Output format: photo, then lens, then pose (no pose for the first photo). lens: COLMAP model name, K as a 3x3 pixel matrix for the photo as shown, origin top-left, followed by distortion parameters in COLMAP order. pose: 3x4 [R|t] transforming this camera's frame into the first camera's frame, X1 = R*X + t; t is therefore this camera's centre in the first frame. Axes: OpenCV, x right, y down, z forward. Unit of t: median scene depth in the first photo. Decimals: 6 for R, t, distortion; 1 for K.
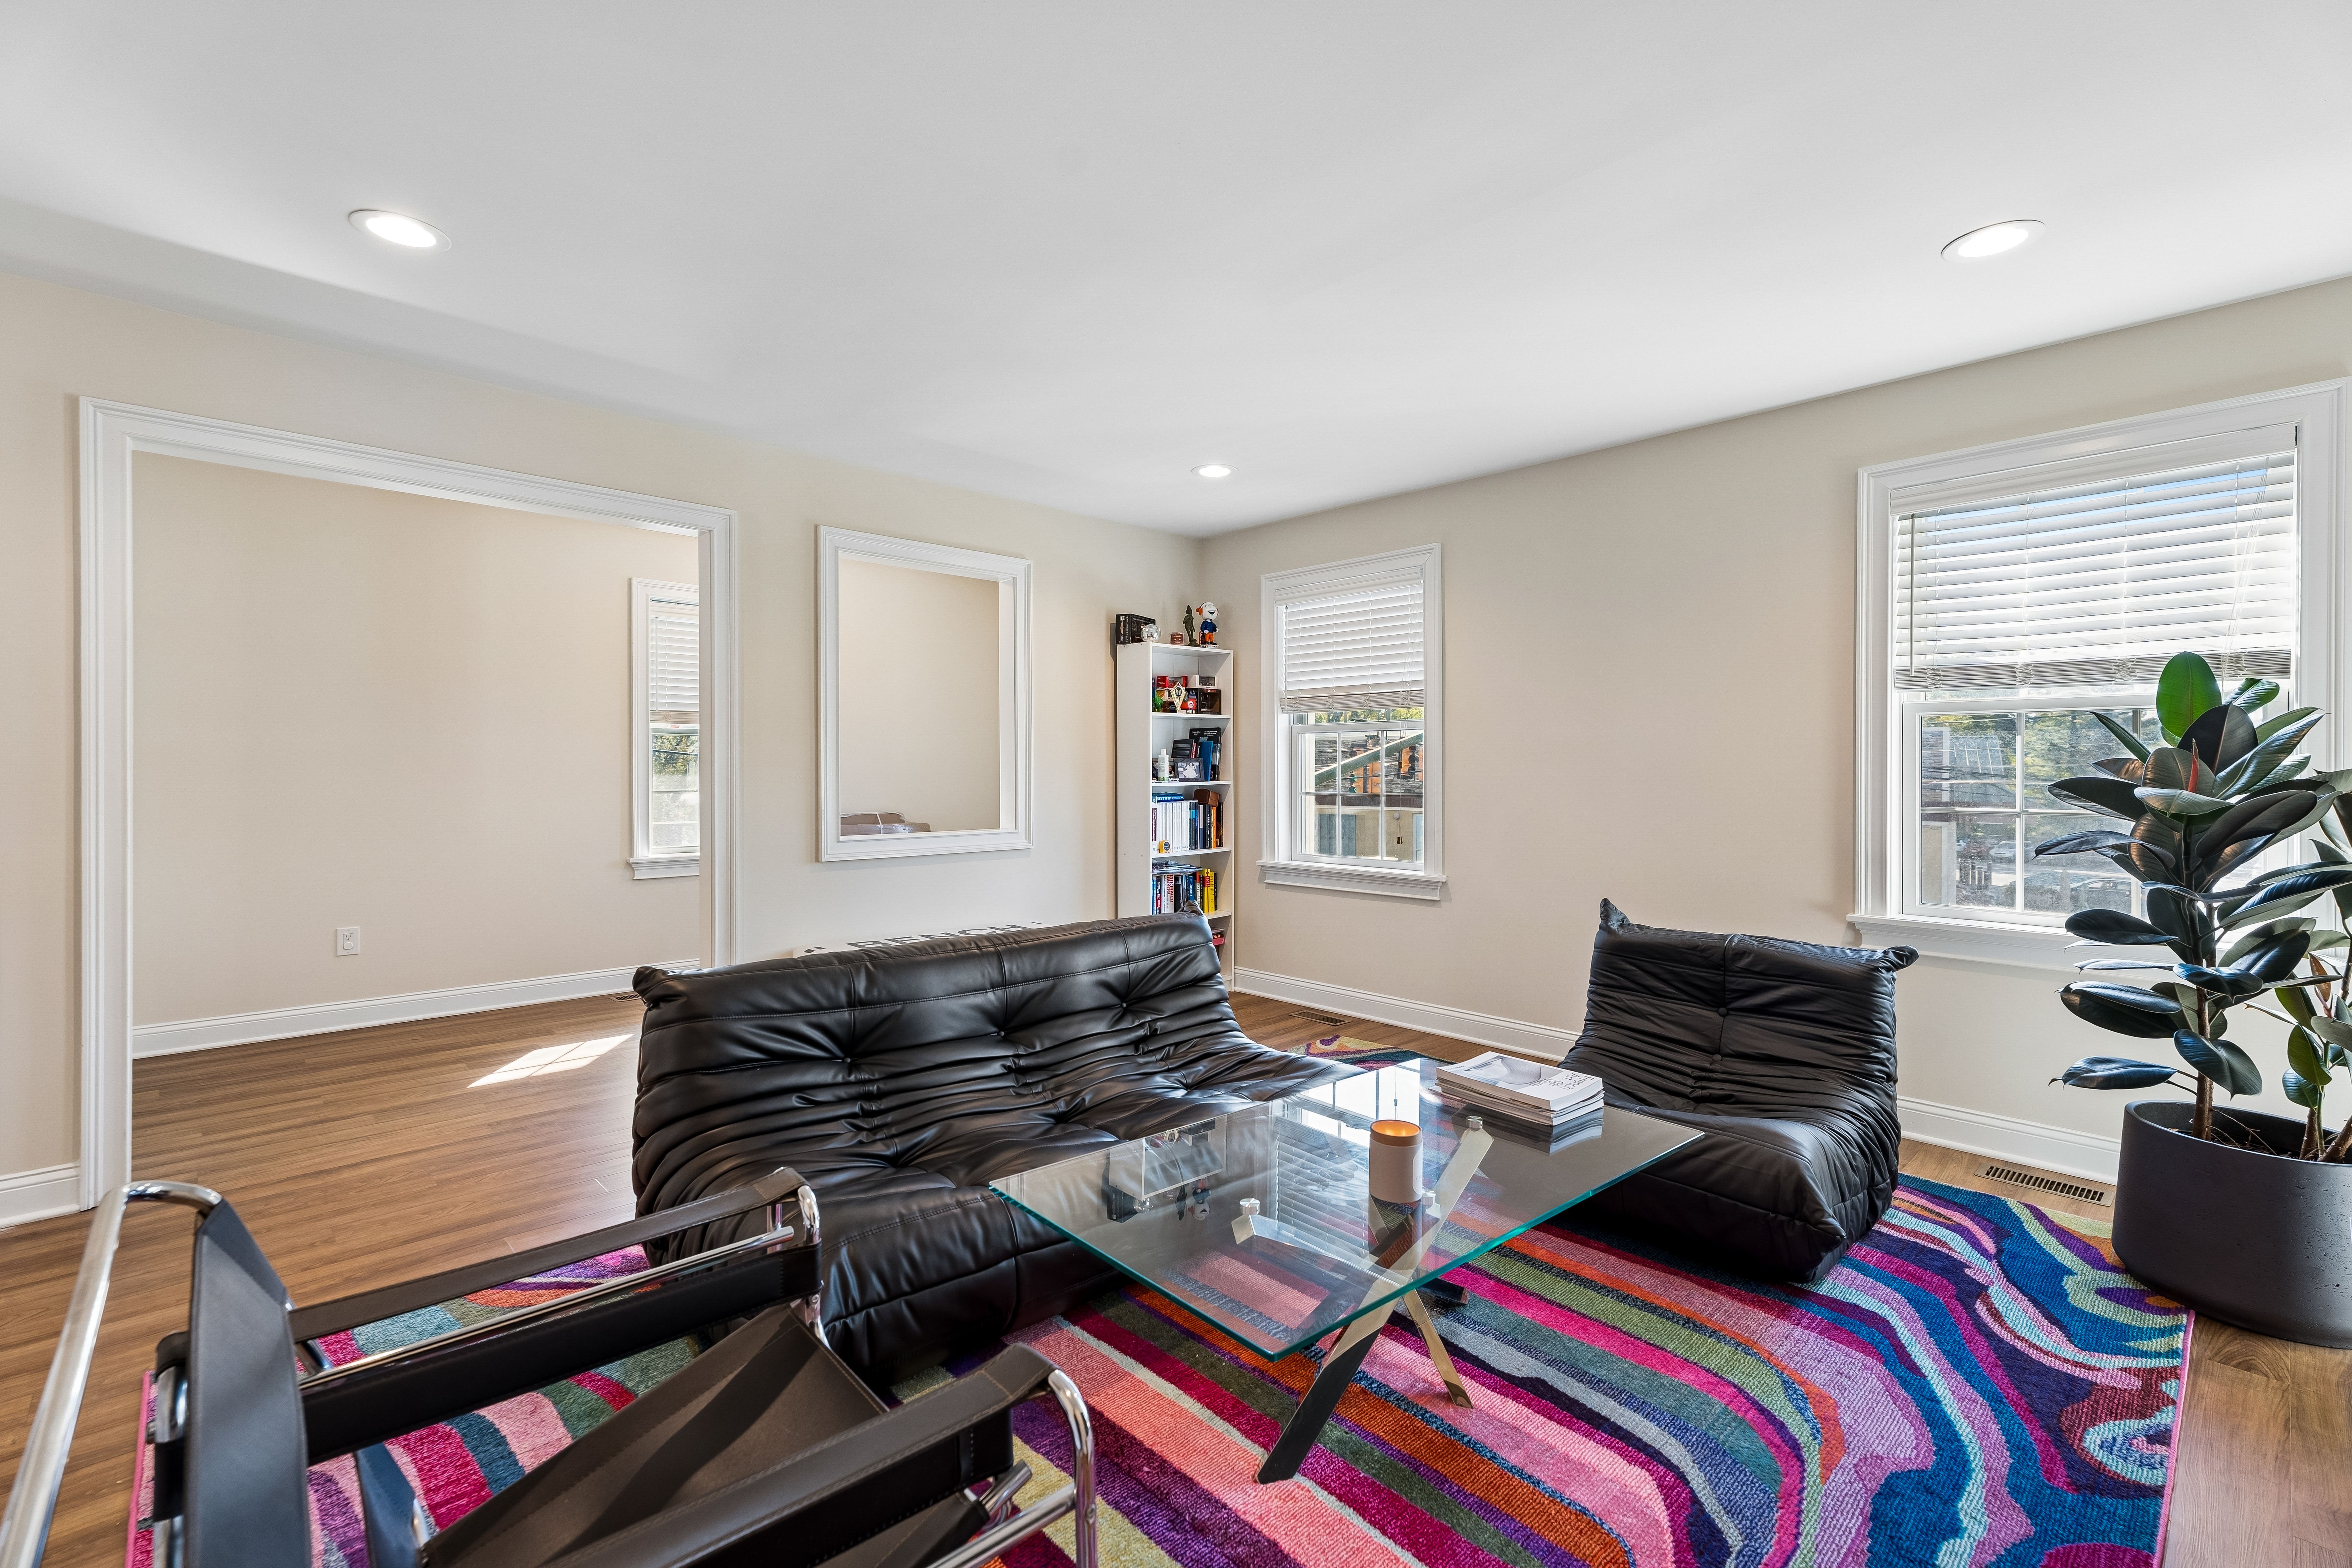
lens RADIAL K [[1038.6, 0, 1161.7], [0, 1038.6, 772.5], [0, 0, 1]] dist [0.010855, -0.000023]
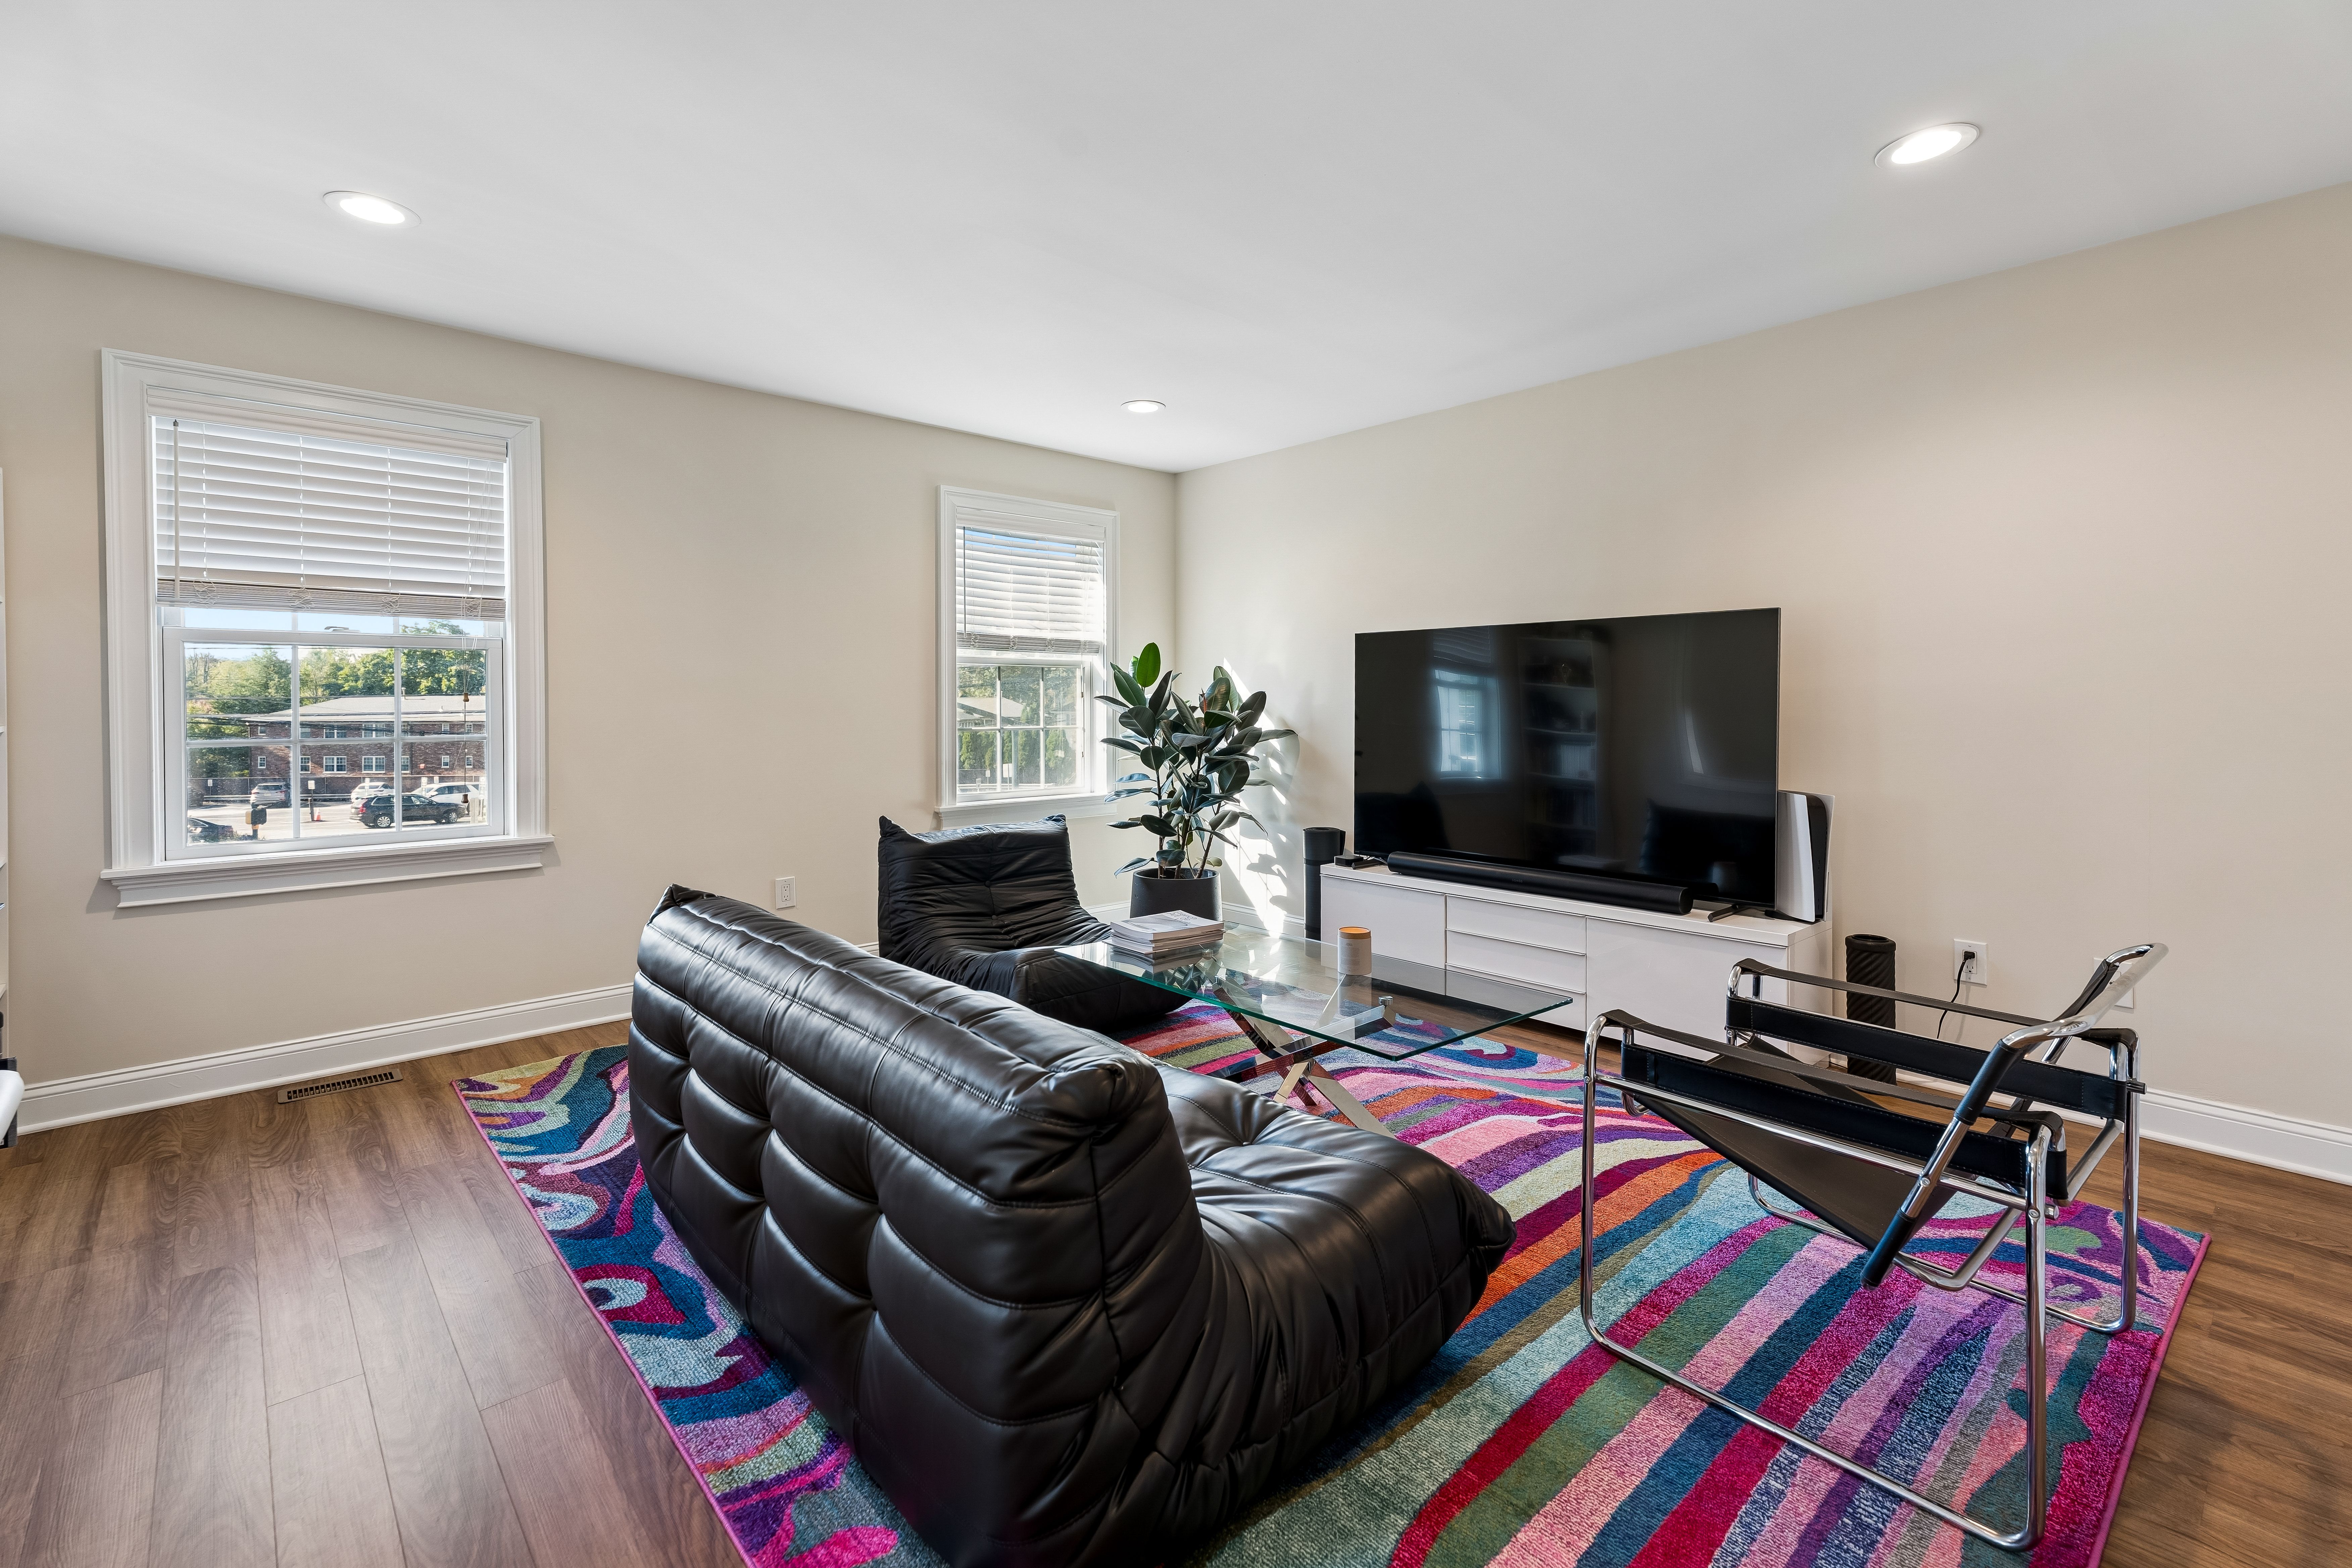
lens RADIAL K [[1029.4, 0, 1173.7], [0, 1029.4, 719.1], [0, 0, 1]] dist [0.000949, -0.000131]
pose [[0.008085, -0.016430, 0.999832, -0.770673], [0.004467, 0.999856, 0.016395, -0.001732], [-0.999957, 0.004334, 0.008157, 0.753719]]
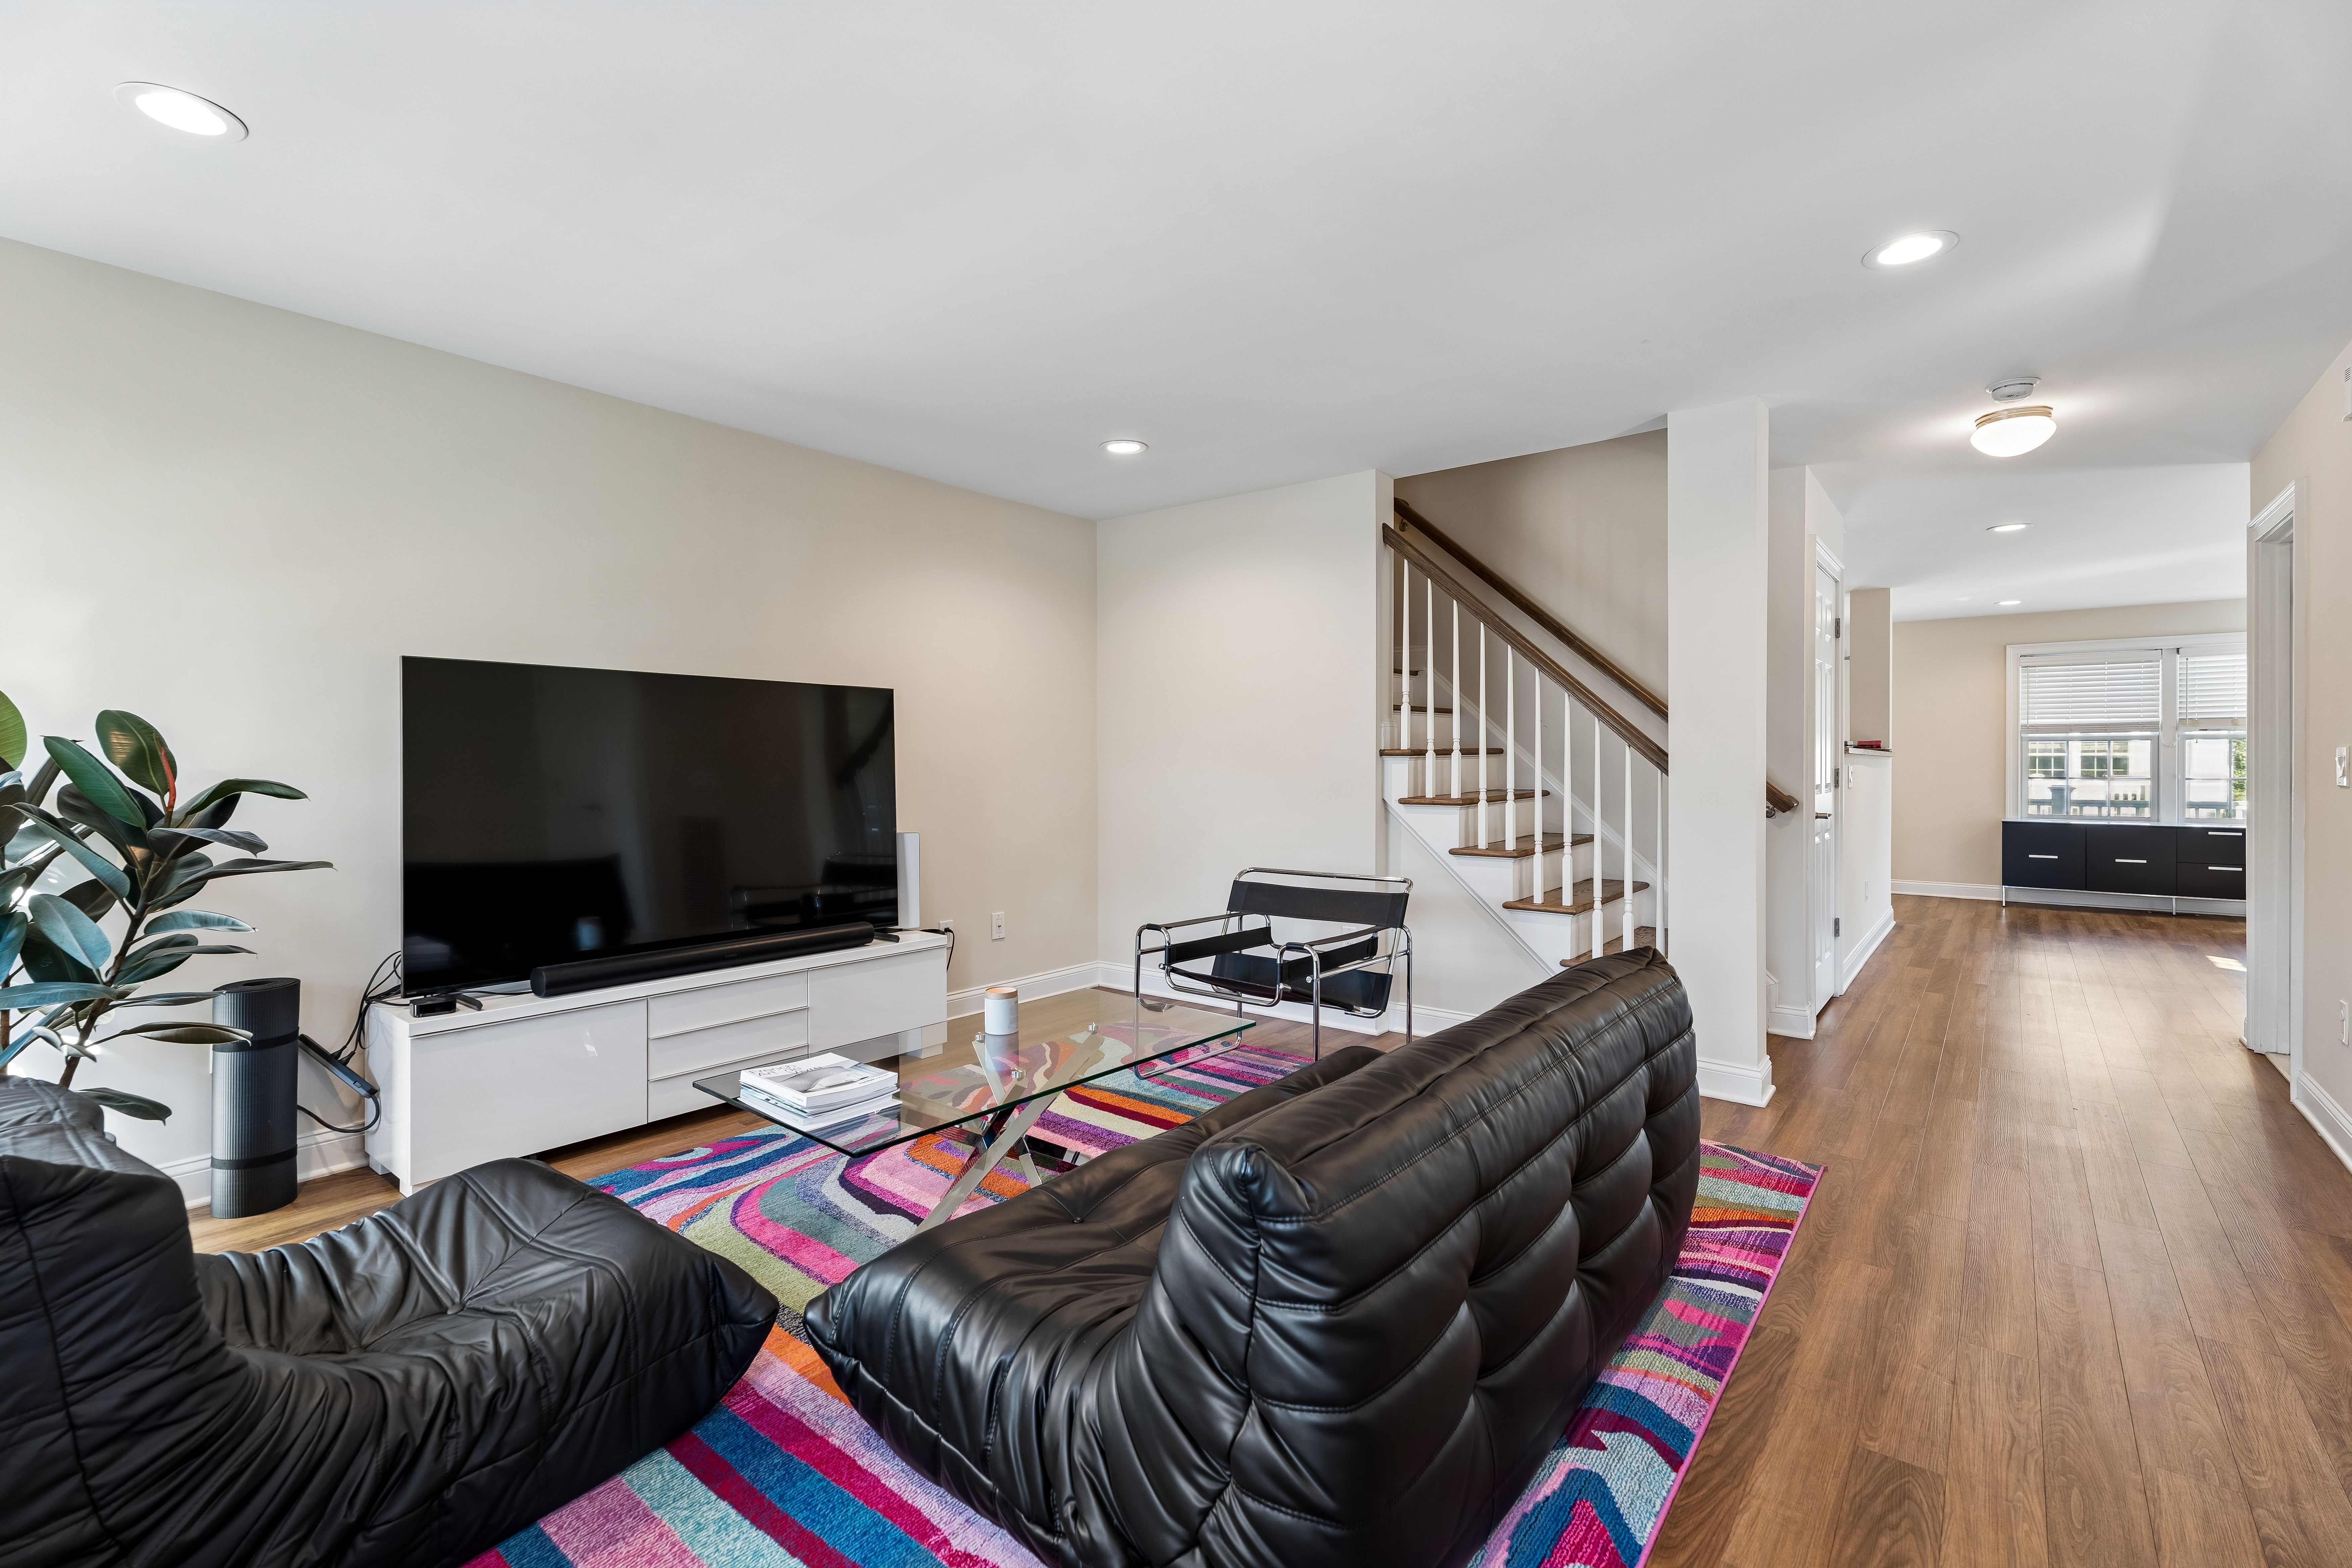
lens RADIAL K [[1029.4, 0, 1173.7], [0, 1029.4, 719.1], [0, 0, 1]] dist [0.000949, -0.000131]
pose [[-0.989821, -0.013328, -0.141691, 0.114928], [-0.008550, 0.999376, -0.034278, -0.012961], [0.142060, -0.032718, -0.989317, 1.549963]]
